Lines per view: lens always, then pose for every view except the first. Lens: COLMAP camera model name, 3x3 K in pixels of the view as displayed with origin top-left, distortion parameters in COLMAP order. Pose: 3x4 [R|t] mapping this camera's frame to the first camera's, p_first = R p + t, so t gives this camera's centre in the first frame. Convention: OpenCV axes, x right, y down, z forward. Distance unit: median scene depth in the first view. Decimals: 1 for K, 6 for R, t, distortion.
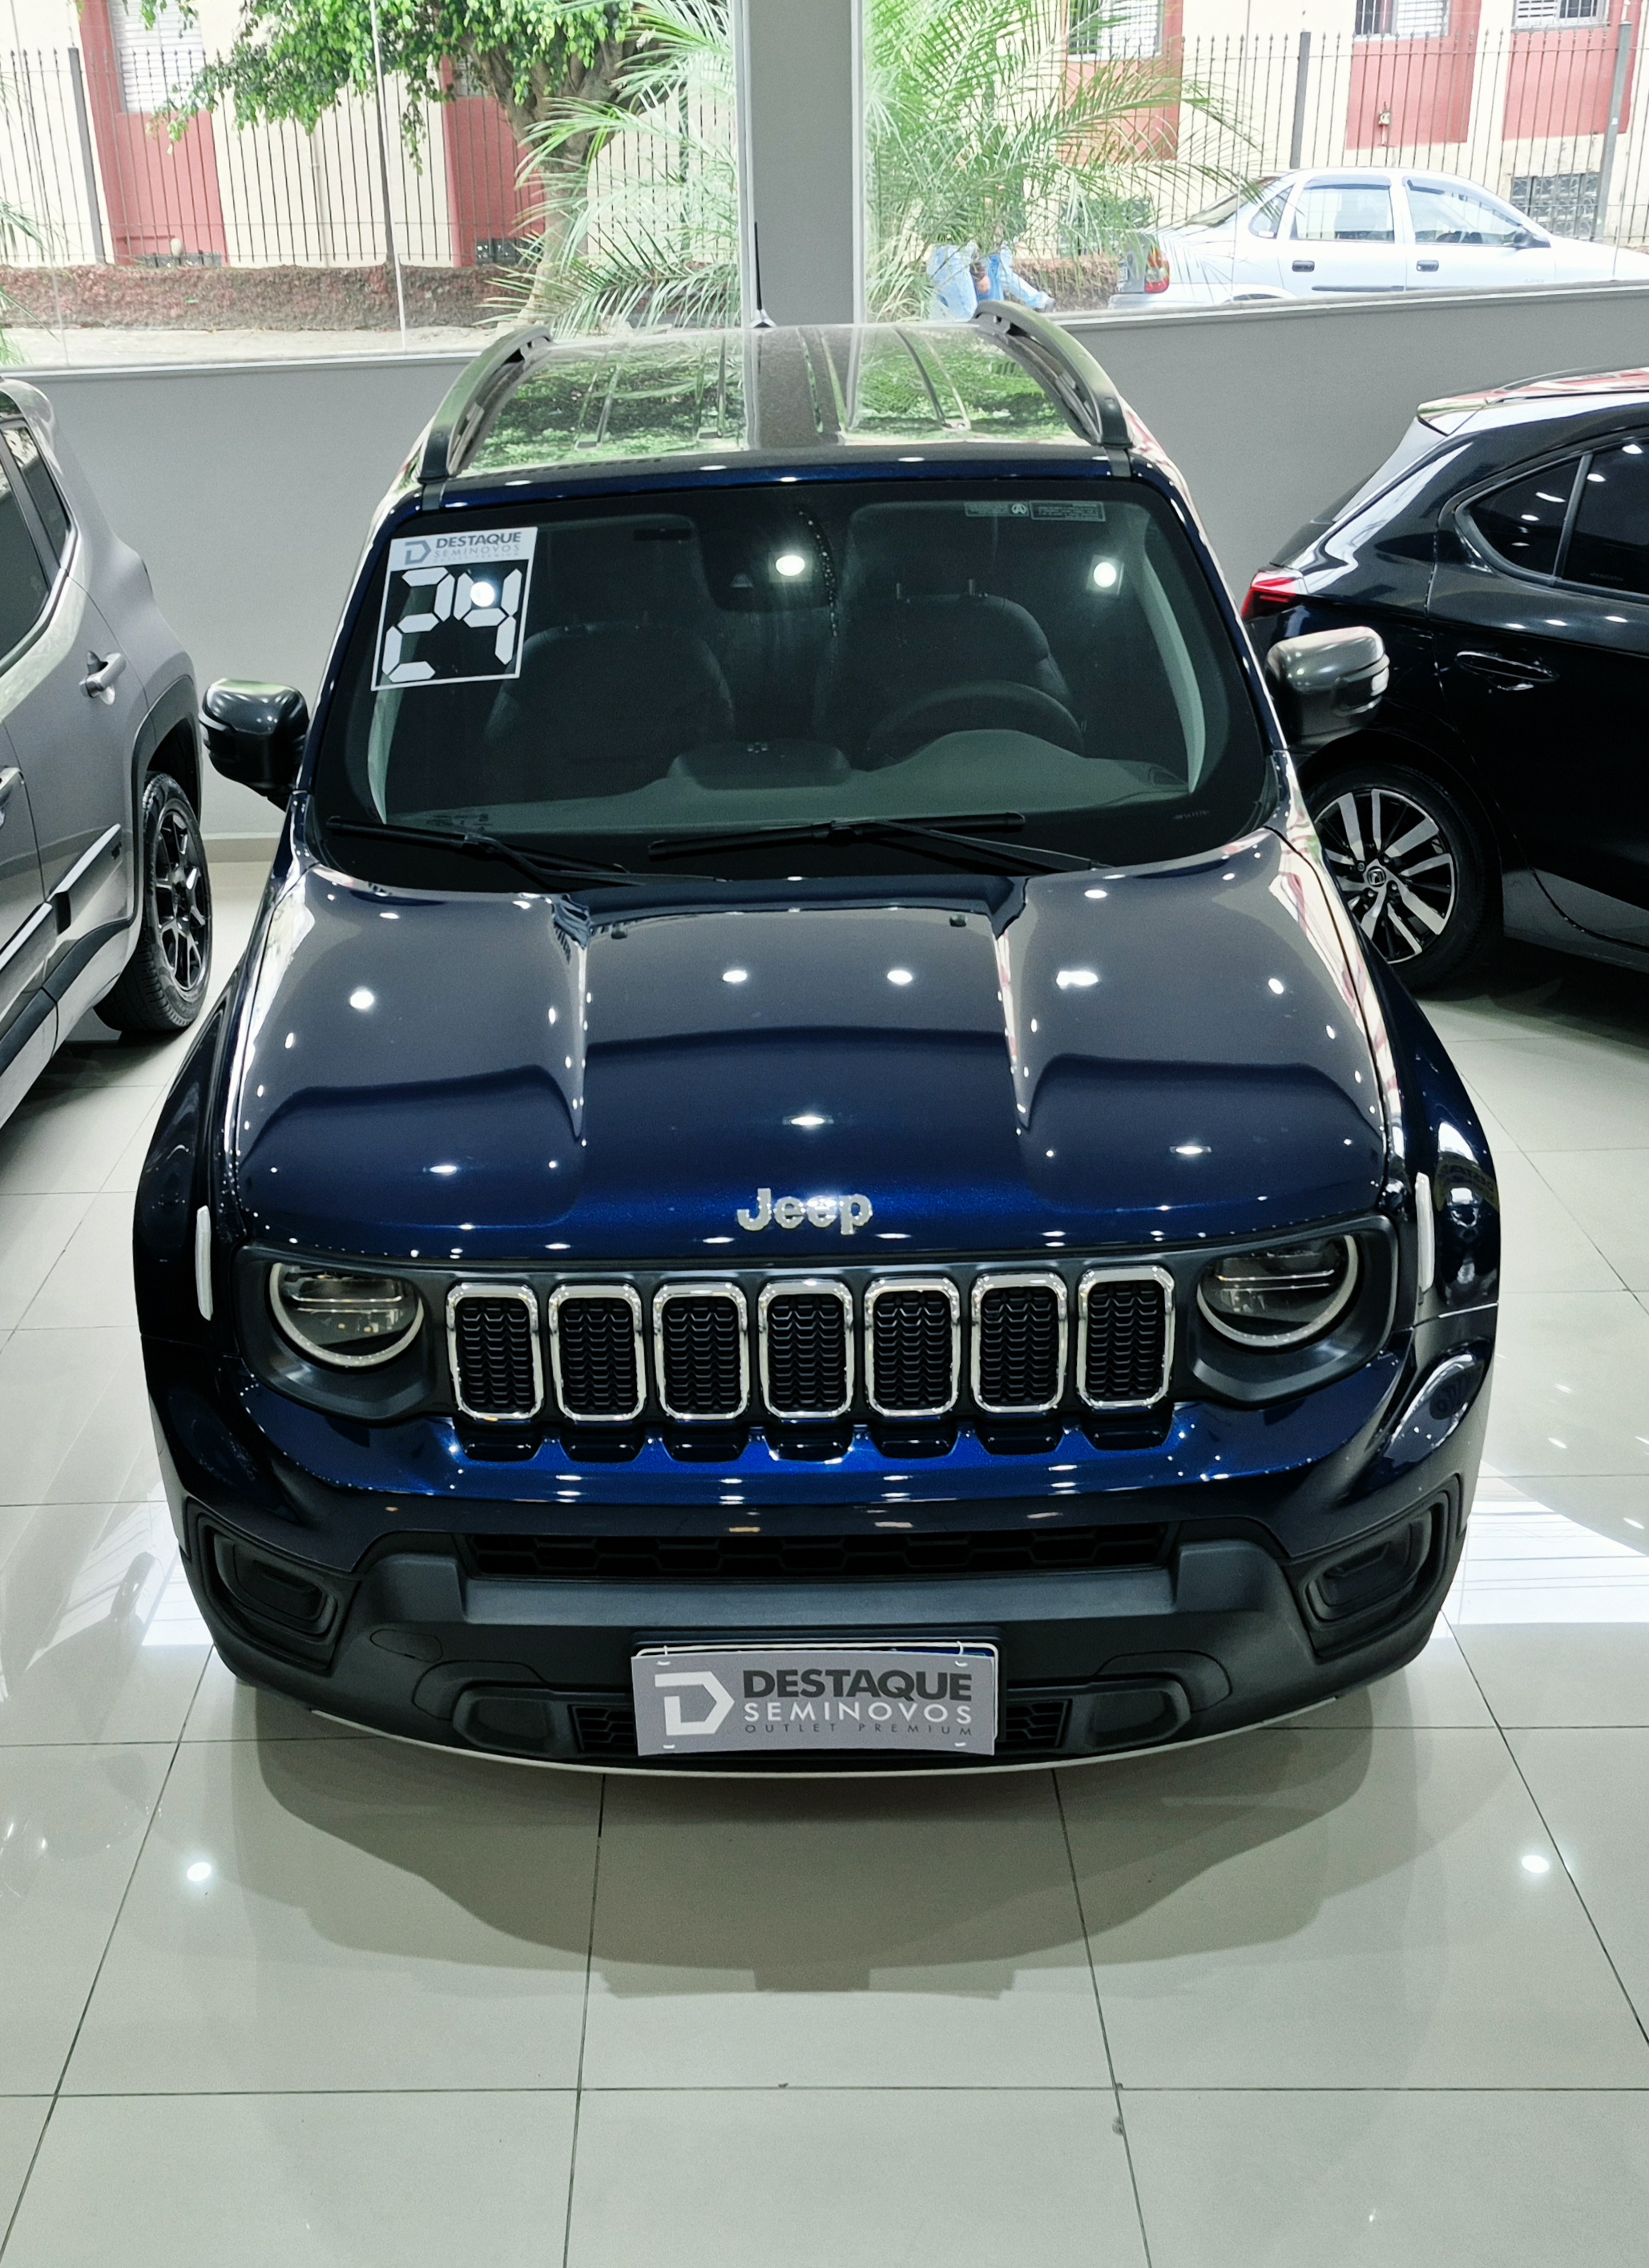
lens RADIAL K [[2194.1, 0, 643.3], [0, 2194.1, 1082.5], [0, 0, 1]] dist [0.082134, -0.032739]
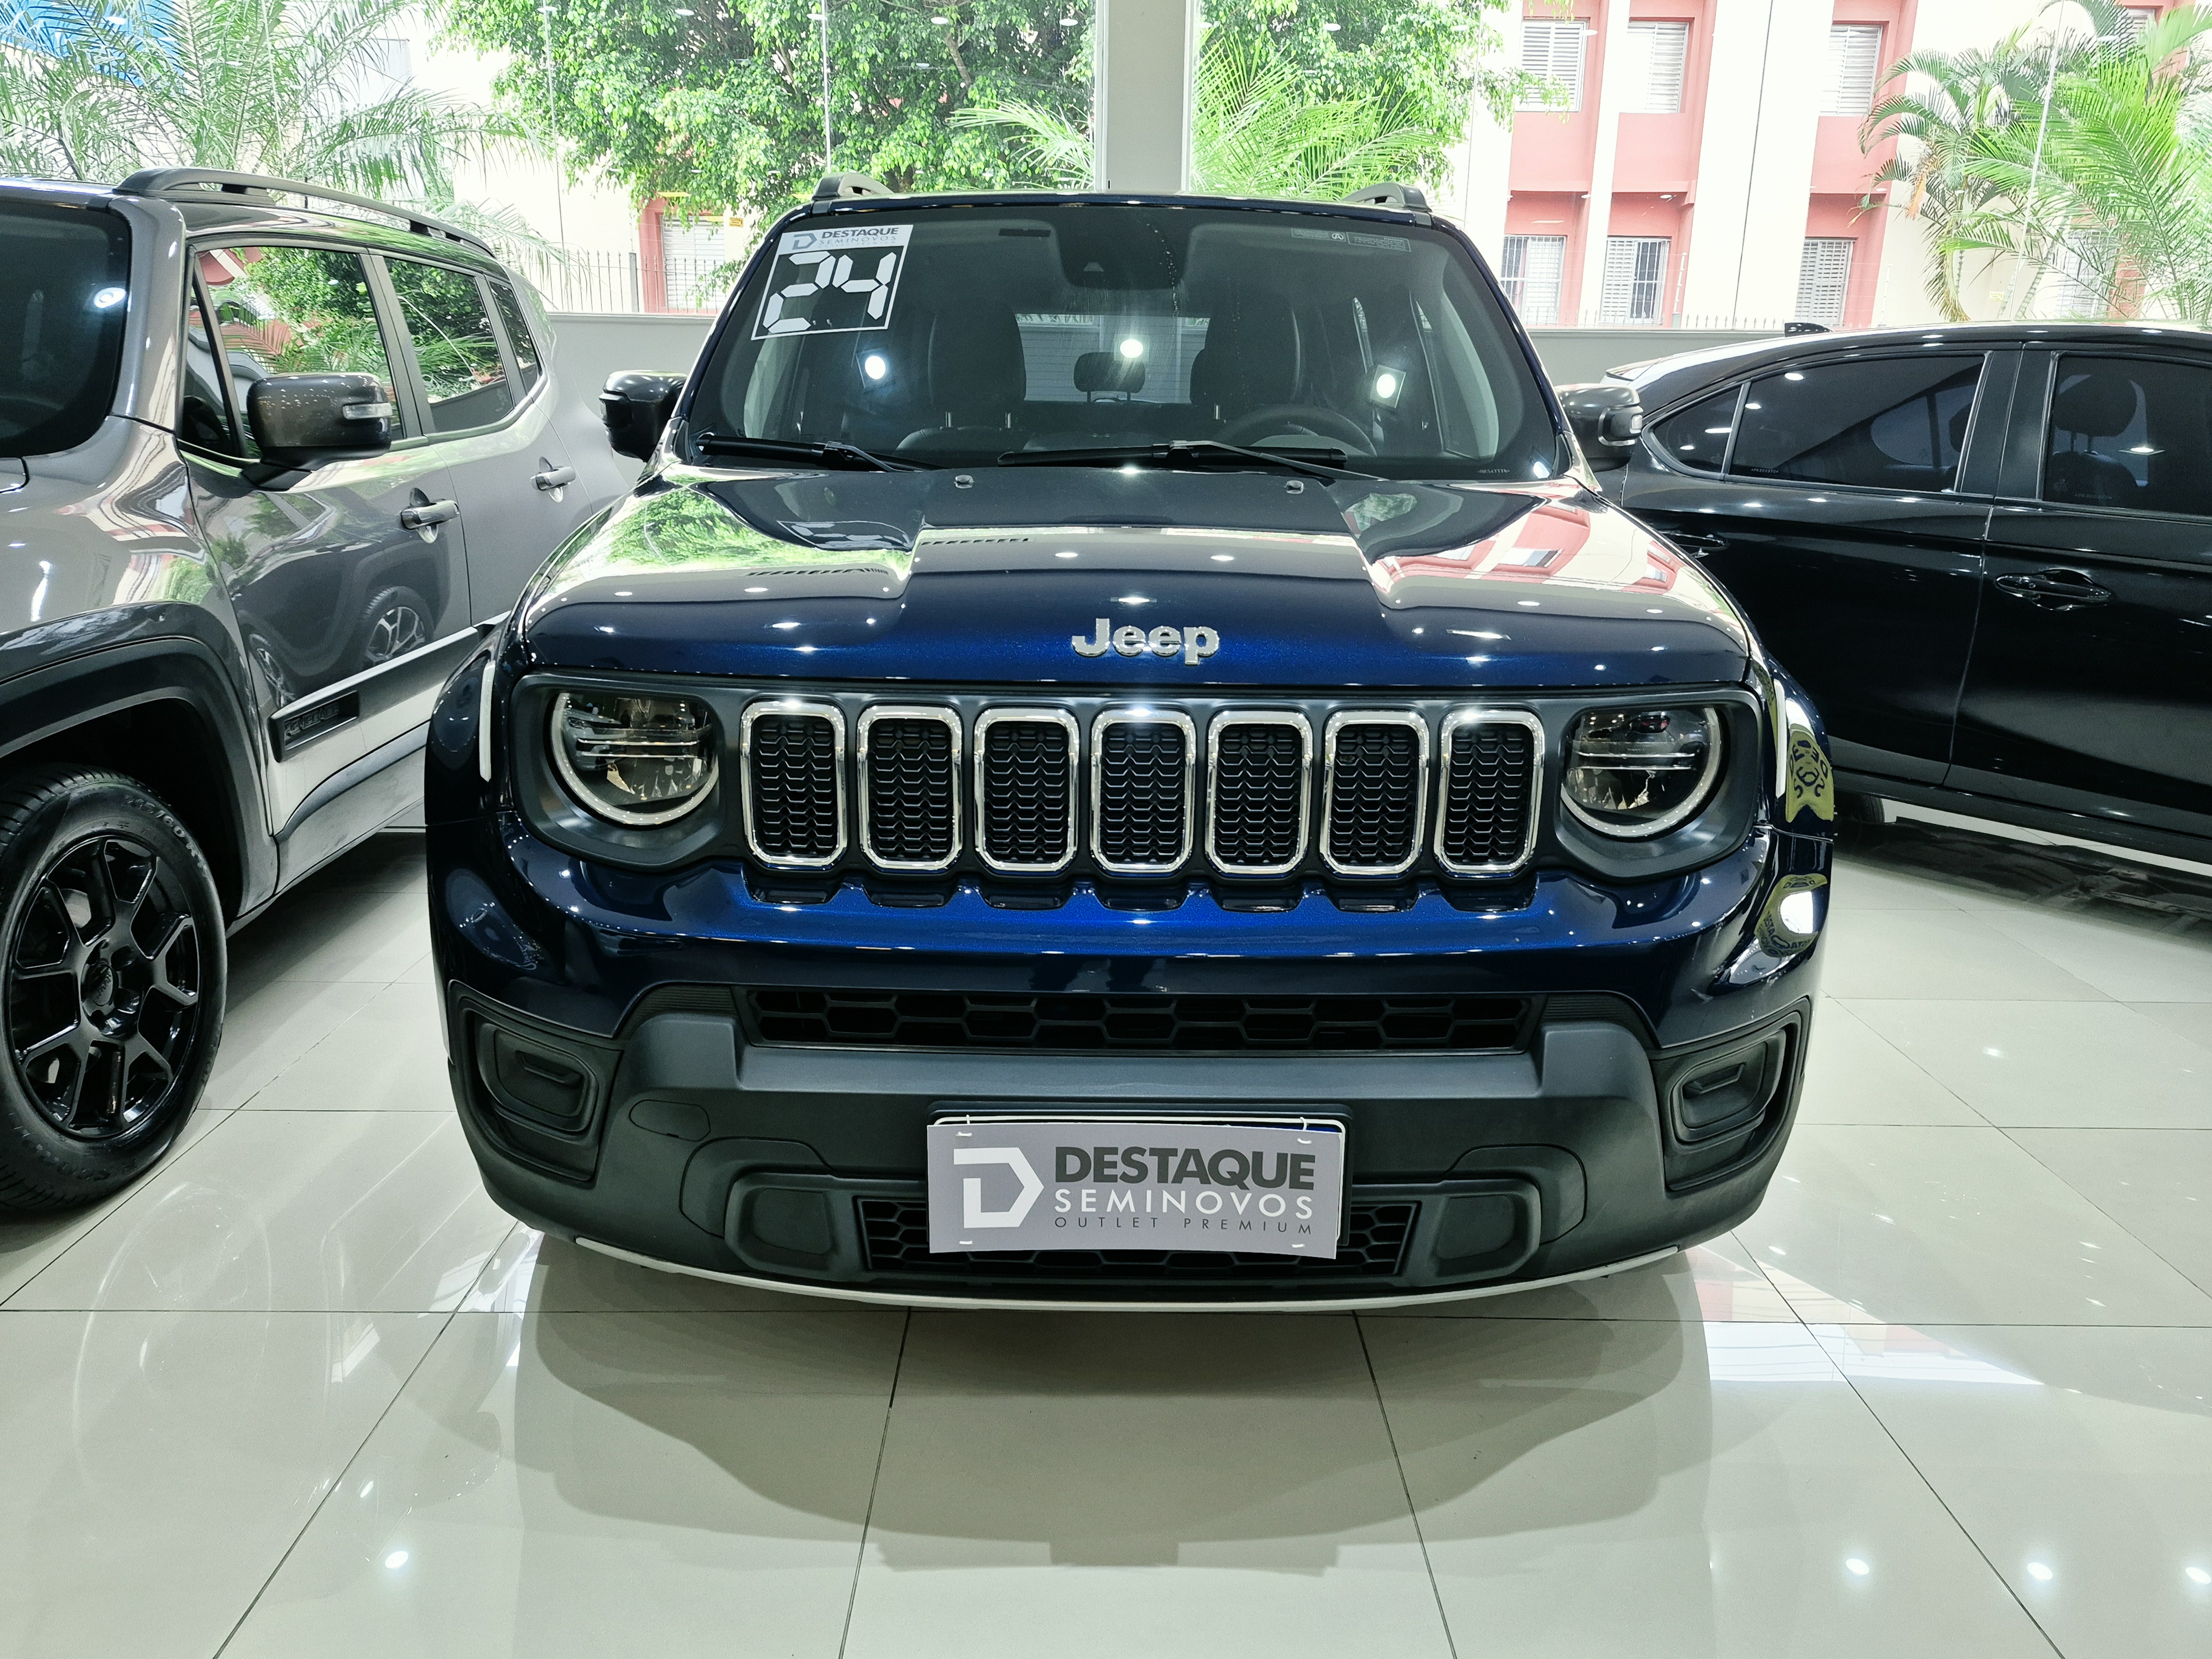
lens RADIAL K [[1518.2, 0, 1104.5], [0, 1518.2, 806.4], [0, 0, 1]] dist [0.101855, -0.111429]
pose [[0.996618, 0.050313, 0.064964, 0.017932], [-0.040401, 0.988494, -0.145768, 0.212188], [-0.071551, 0.142651, 0.987184, 0.370371]]
